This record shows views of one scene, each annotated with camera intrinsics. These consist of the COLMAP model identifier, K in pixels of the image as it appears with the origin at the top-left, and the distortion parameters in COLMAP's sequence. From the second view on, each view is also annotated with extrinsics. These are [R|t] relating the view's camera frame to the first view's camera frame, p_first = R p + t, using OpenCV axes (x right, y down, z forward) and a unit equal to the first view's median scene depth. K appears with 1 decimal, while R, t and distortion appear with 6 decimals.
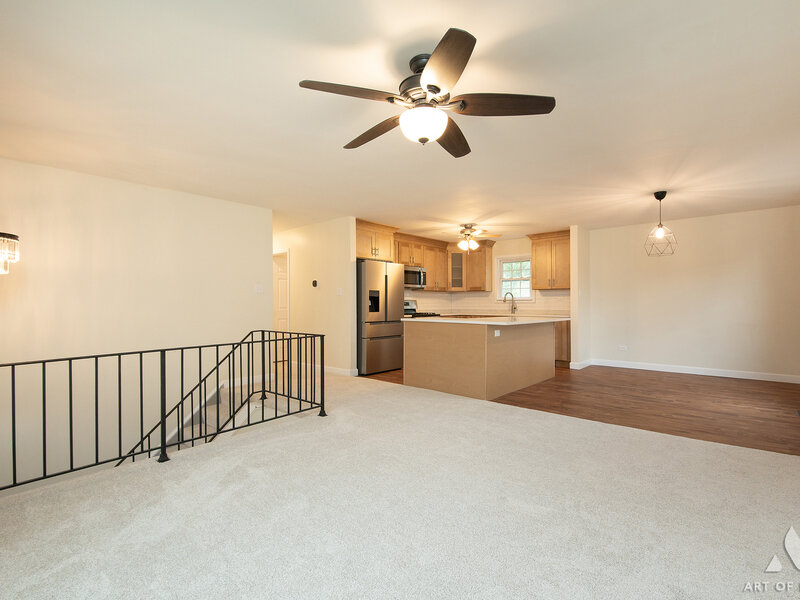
lens RADIAL K [[398.9, 0, 400.3], [0, 398.9, 301.9], [0, 0, 1]] dist [0.004310, -0.006157]
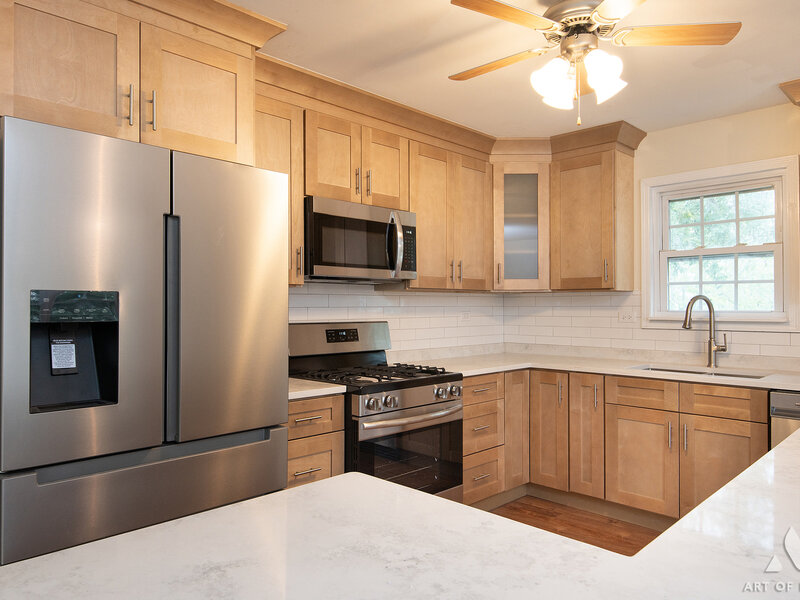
lens RADIAL K [[546.9, 0, 398.5], [0, 546.9, 299.9], [0, 0, 1]] dist [0.003360, 0.000144]
pose [[0.997221, 0.001024, -0.074496, 0.079109], [-0.001388, 0.999987, -0.004839, -0.018095], [0.074490, 0.004929, 0.997210, 0.574163]]
